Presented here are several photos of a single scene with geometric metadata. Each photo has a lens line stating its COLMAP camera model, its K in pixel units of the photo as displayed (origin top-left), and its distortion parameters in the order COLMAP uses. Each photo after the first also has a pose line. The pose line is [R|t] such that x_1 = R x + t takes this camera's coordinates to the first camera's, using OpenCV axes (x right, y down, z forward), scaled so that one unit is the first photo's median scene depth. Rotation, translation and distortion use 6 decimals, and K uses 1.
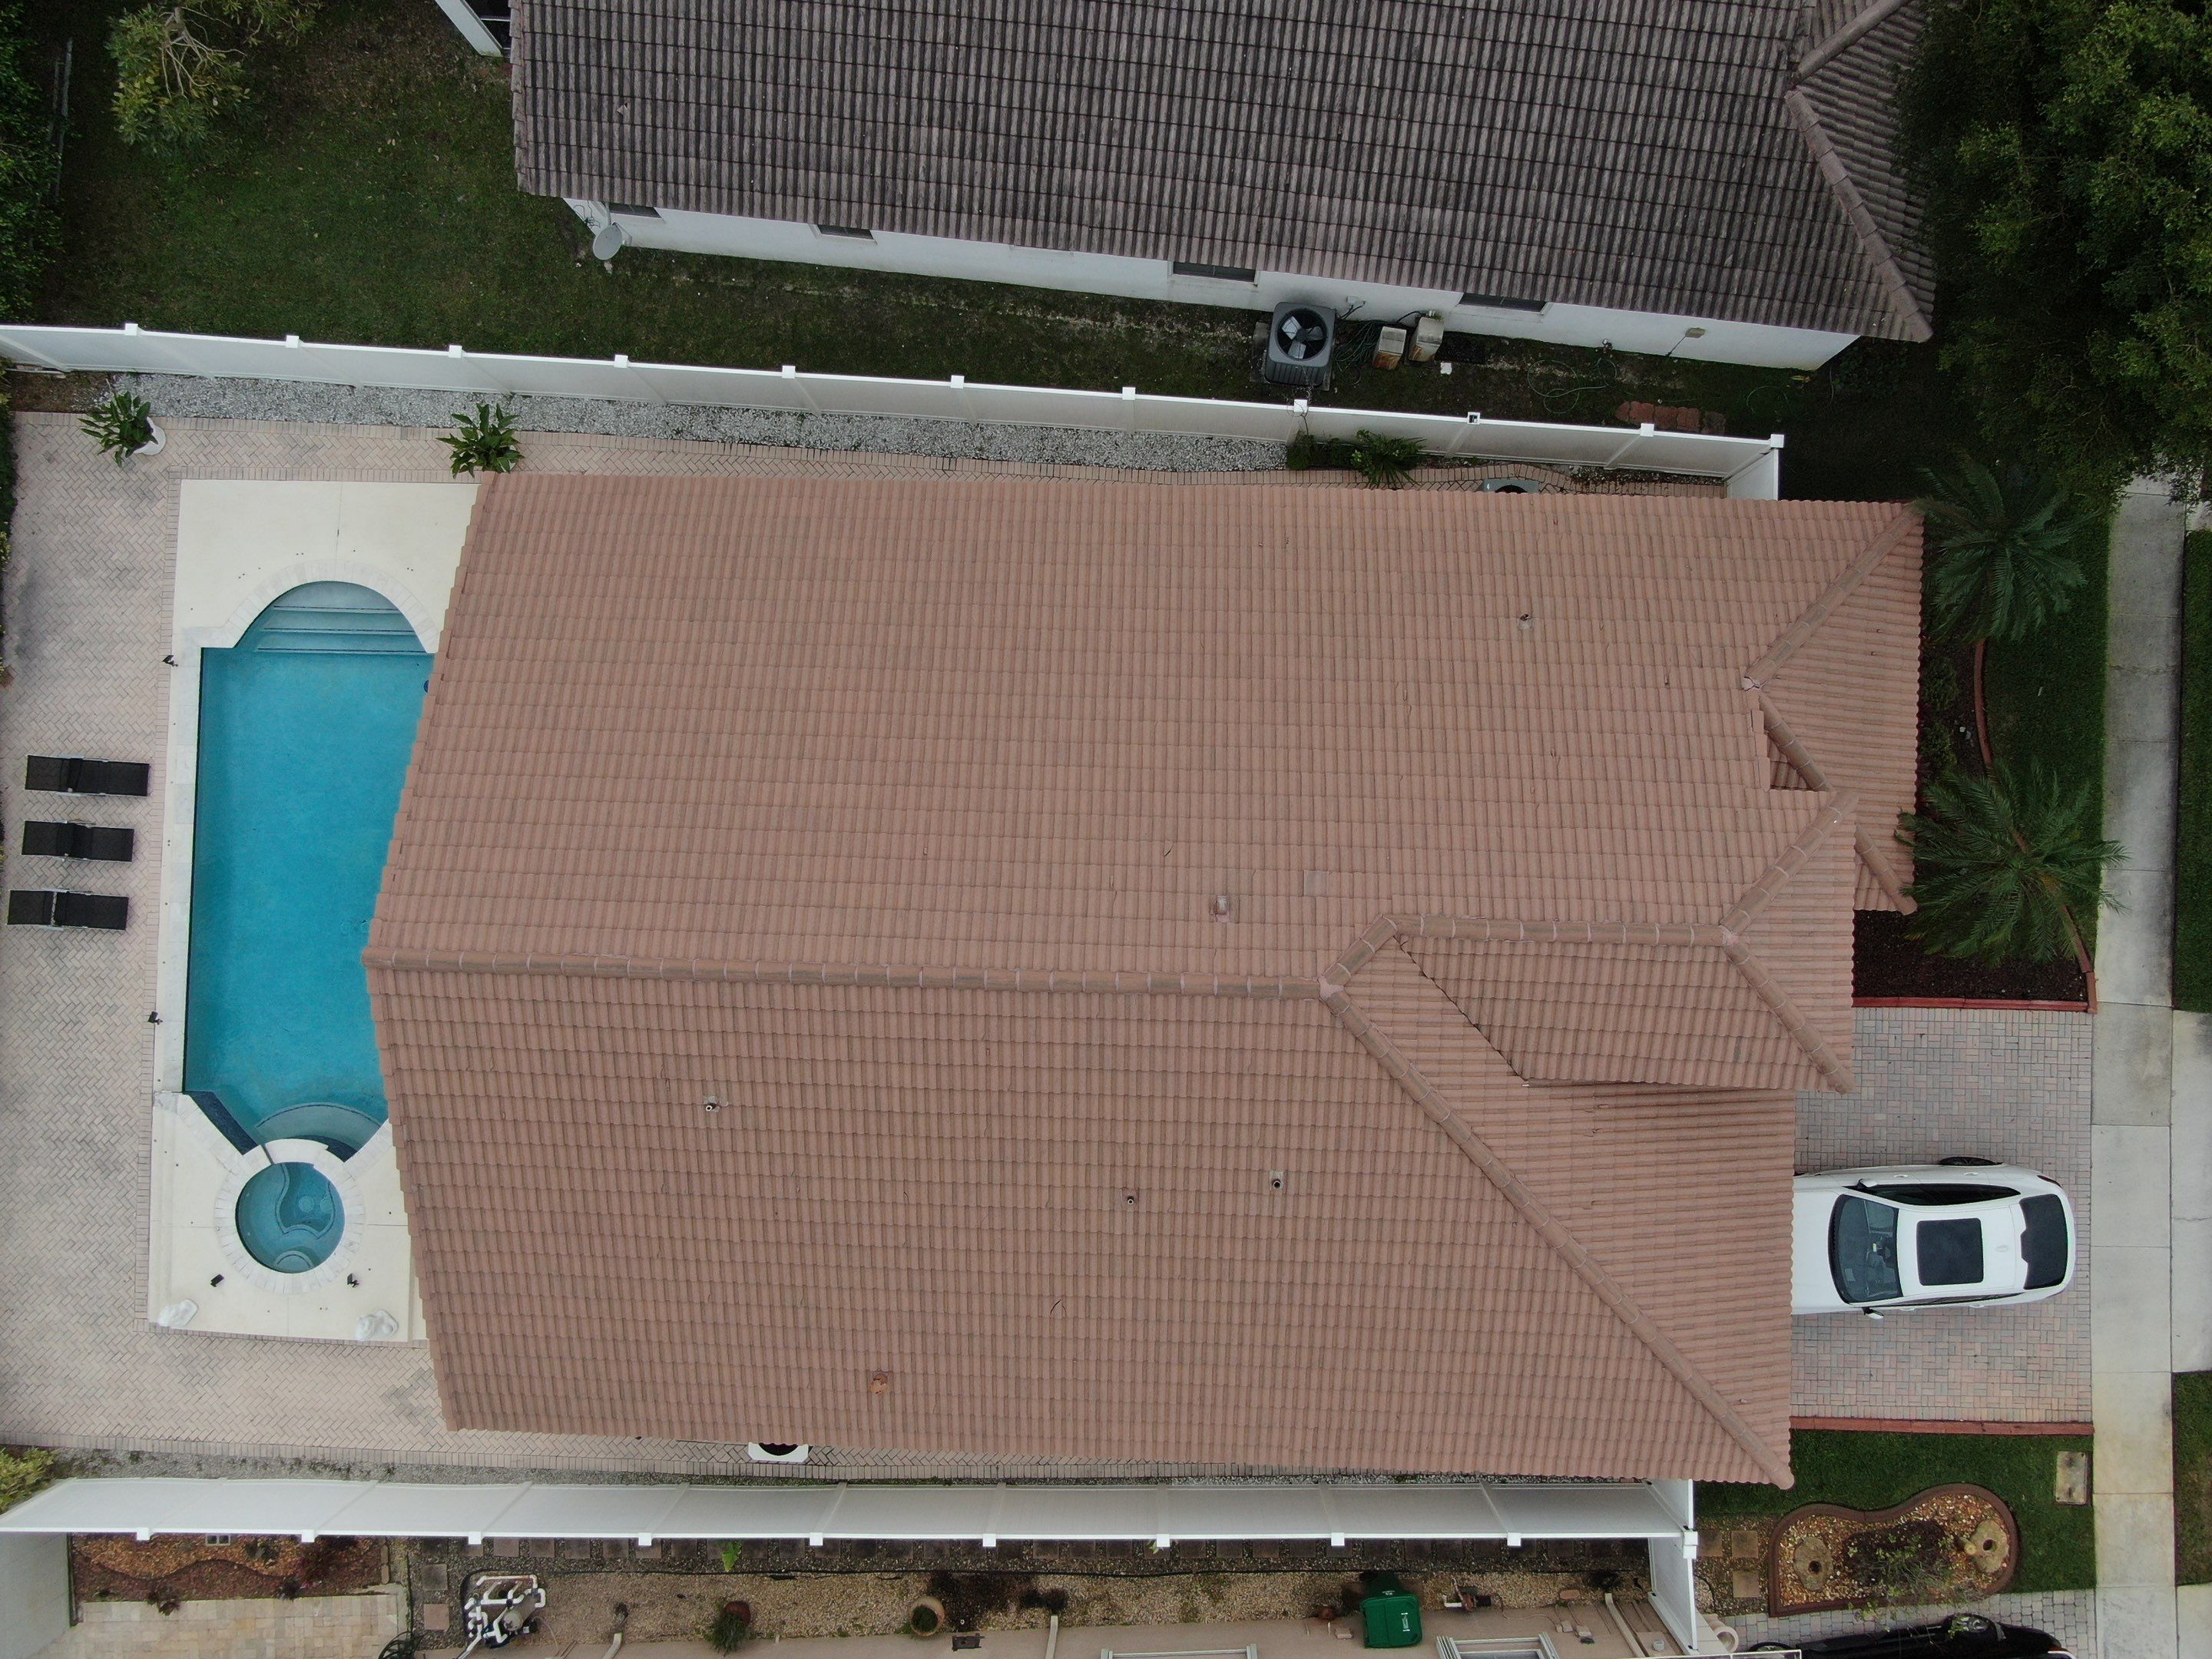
lens RADIAL K [[1583.0, 0, 1106.9], [0, 1583.0, 832.5], [0, 0, 1]] dist [-0.024953, 0.010819]
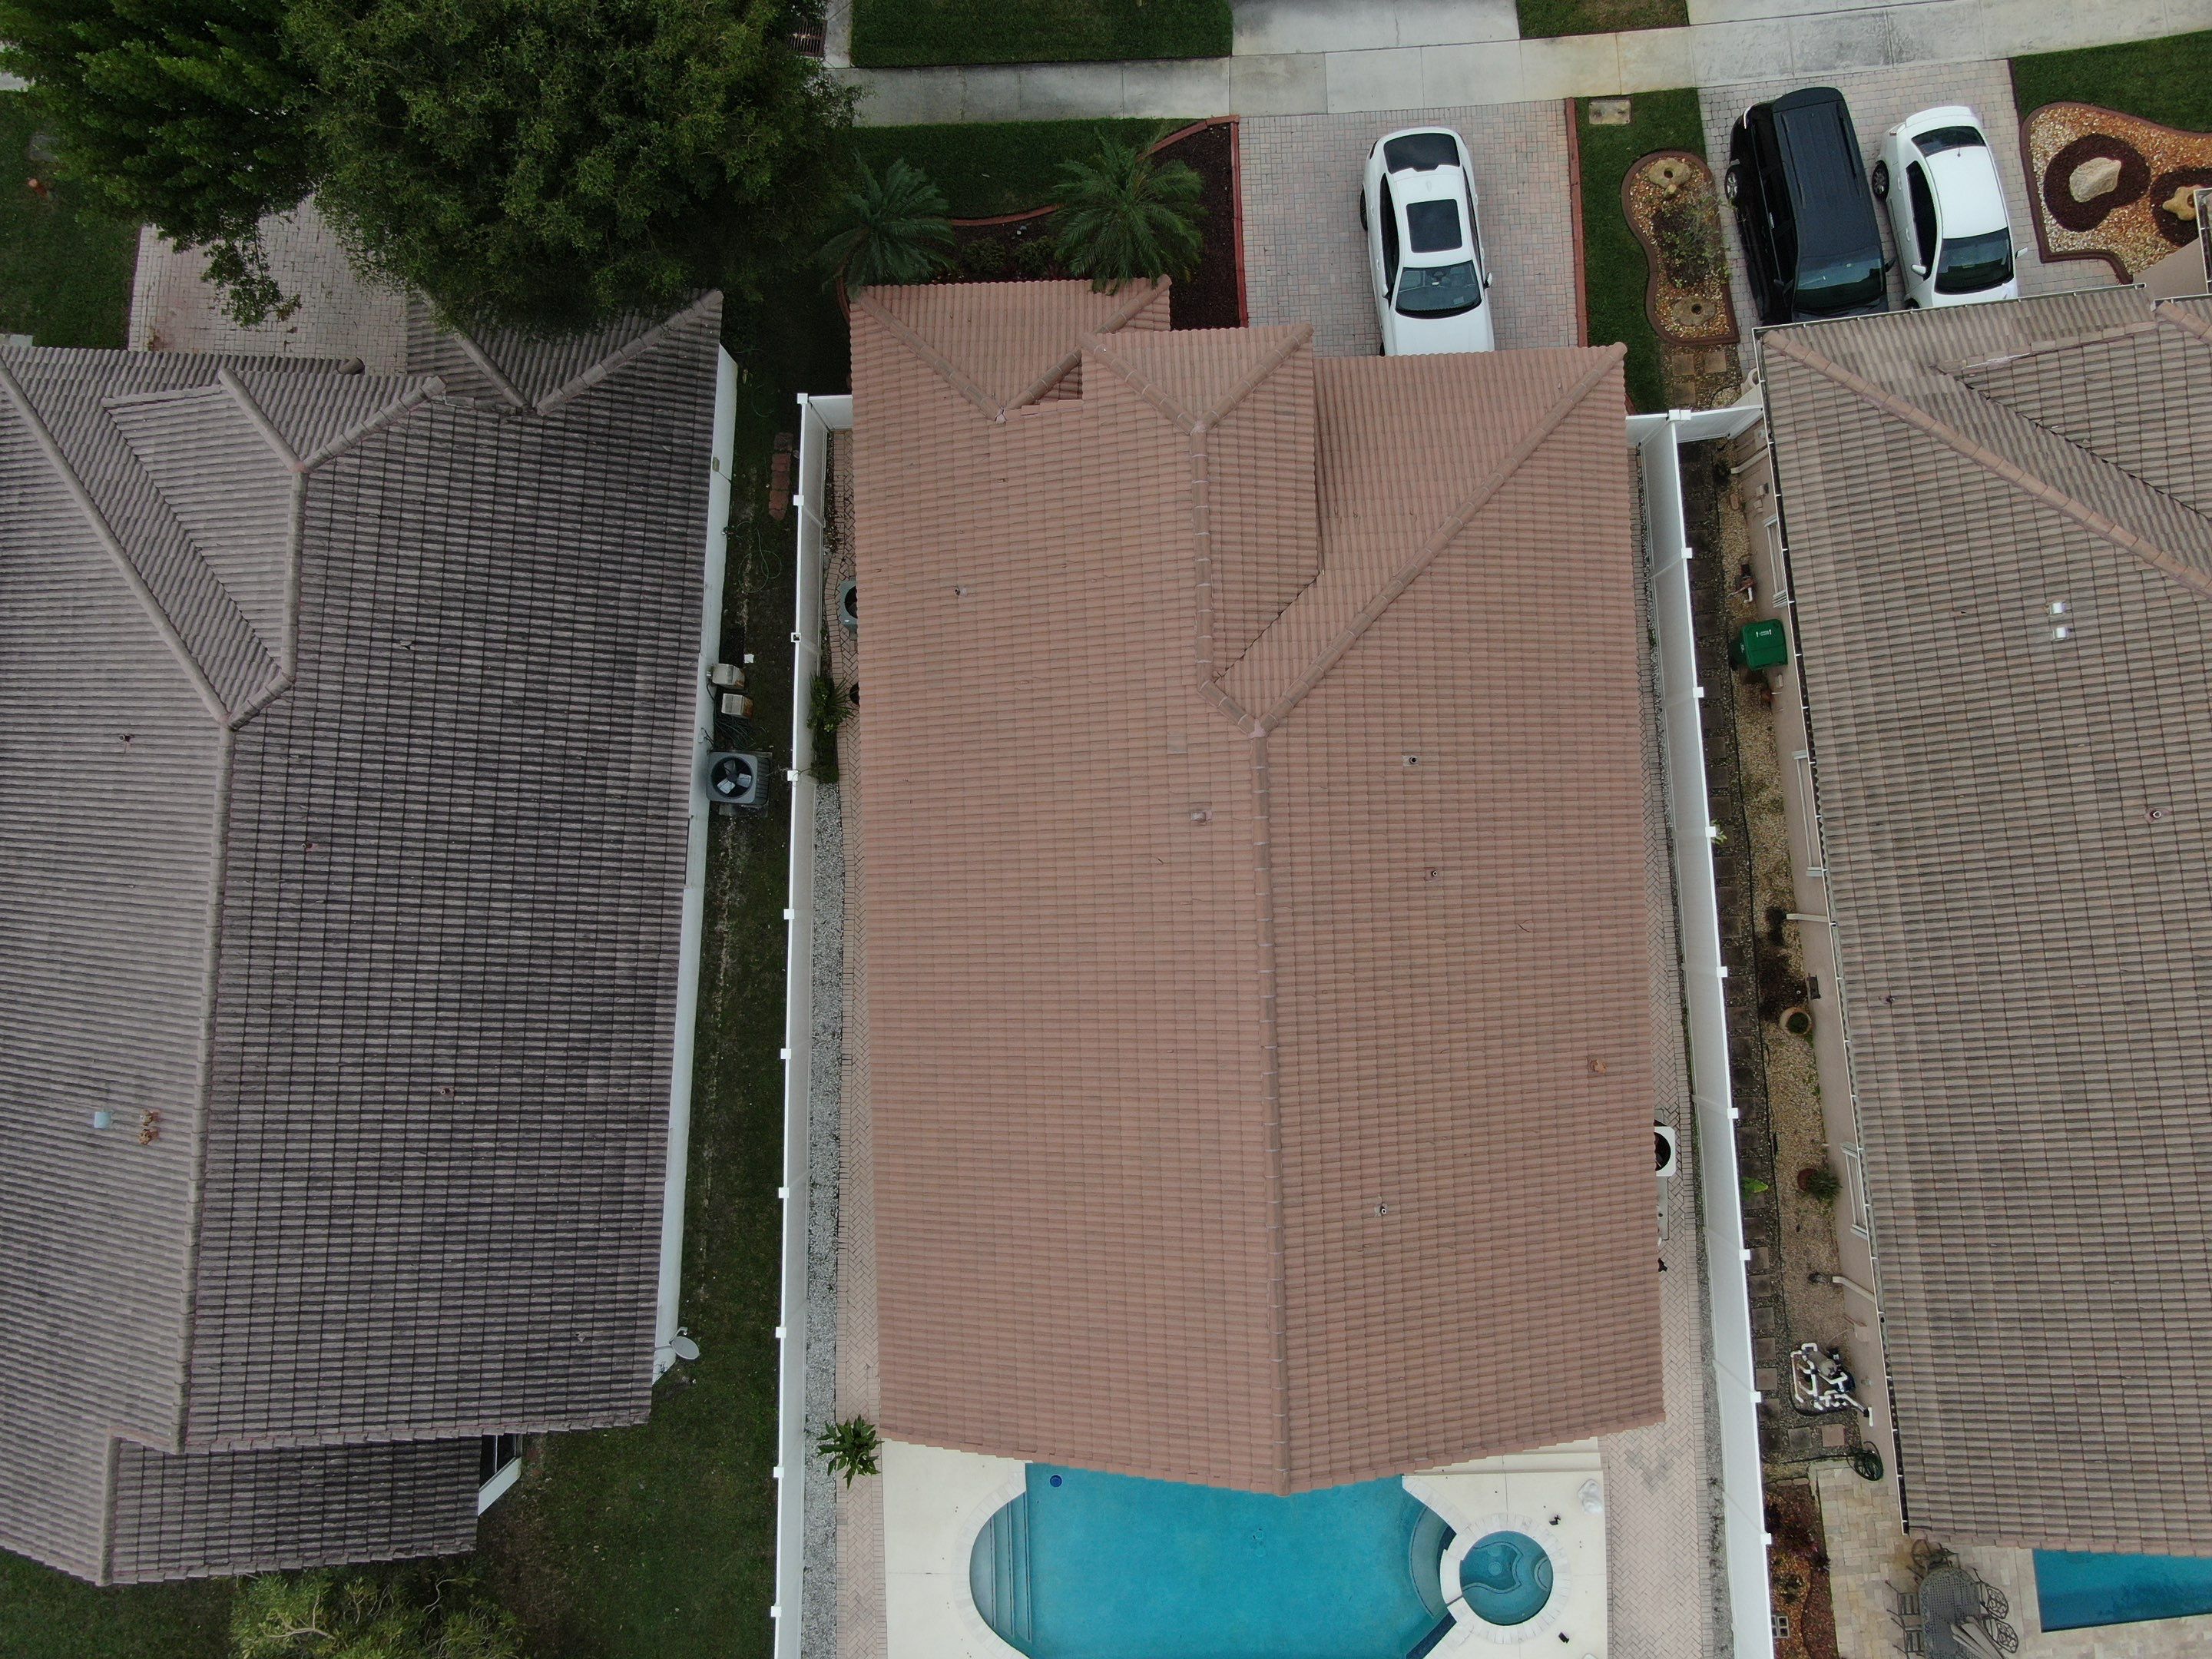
lens RADIAL K [[1583.0, 0, 1106.9], [0, 1583.0, 832.5], [0, 0, 1]] dist [-0.024953, 0.010819]
pose [[-0.058518, -0.996466, 0.060264, -0.012282], [0.998254, -0.058895, -0.004505, -0.020279], [0.008038, 0.059895, 0.998172, -0.248481]]
